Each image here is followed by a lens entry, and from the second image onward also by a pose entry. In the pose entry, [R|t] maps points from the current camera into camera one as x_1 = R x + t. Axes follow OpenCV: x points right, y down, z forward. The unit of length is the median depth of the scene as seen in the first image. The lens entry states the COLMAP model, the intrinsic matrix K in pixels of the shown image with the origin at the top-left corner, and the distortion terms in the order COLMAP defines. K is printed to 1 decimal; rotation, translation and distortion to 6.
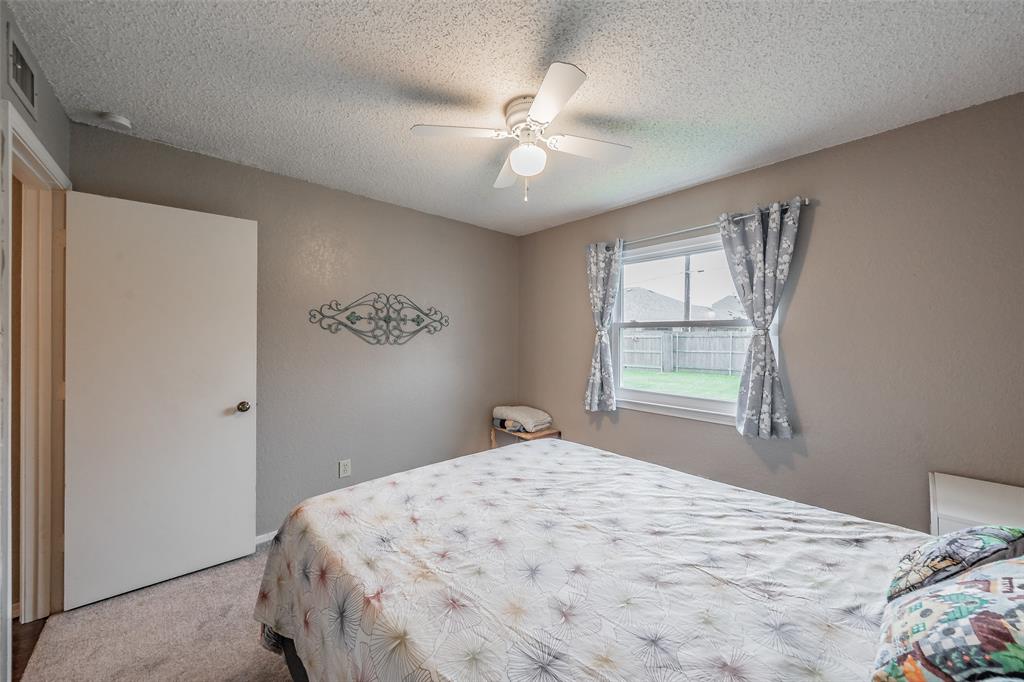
lens RADIAL K [[357.6, 0, 511.0], [0, 357.6, 329.3], [0, 0, 1]] dist [0.001467, 0.000159]
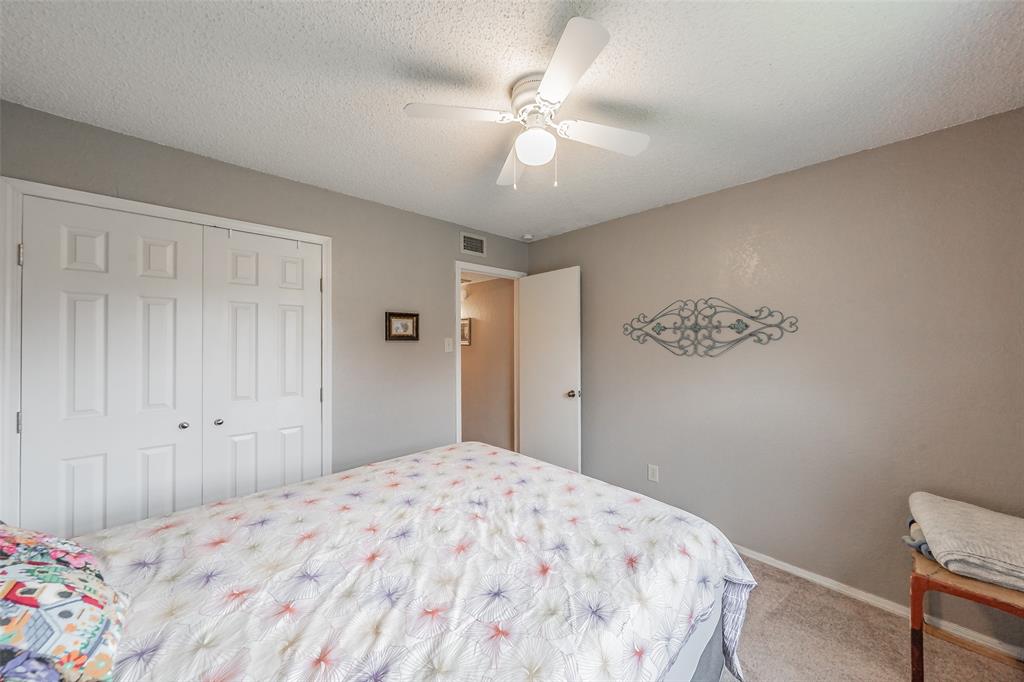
lens RADIAL K [[356.5, 0, 517.0], [0, 356.5, 337.5], [0, 0, 1]] dist [-0.000064, -0.000089]
pose [[0.044131, -0.024347, -0.998729, 0.580342], [0.012819, 0.999634, -0.023802, 0.012963], [0.998944, -0.011752, 0.044427, 0.573124]]
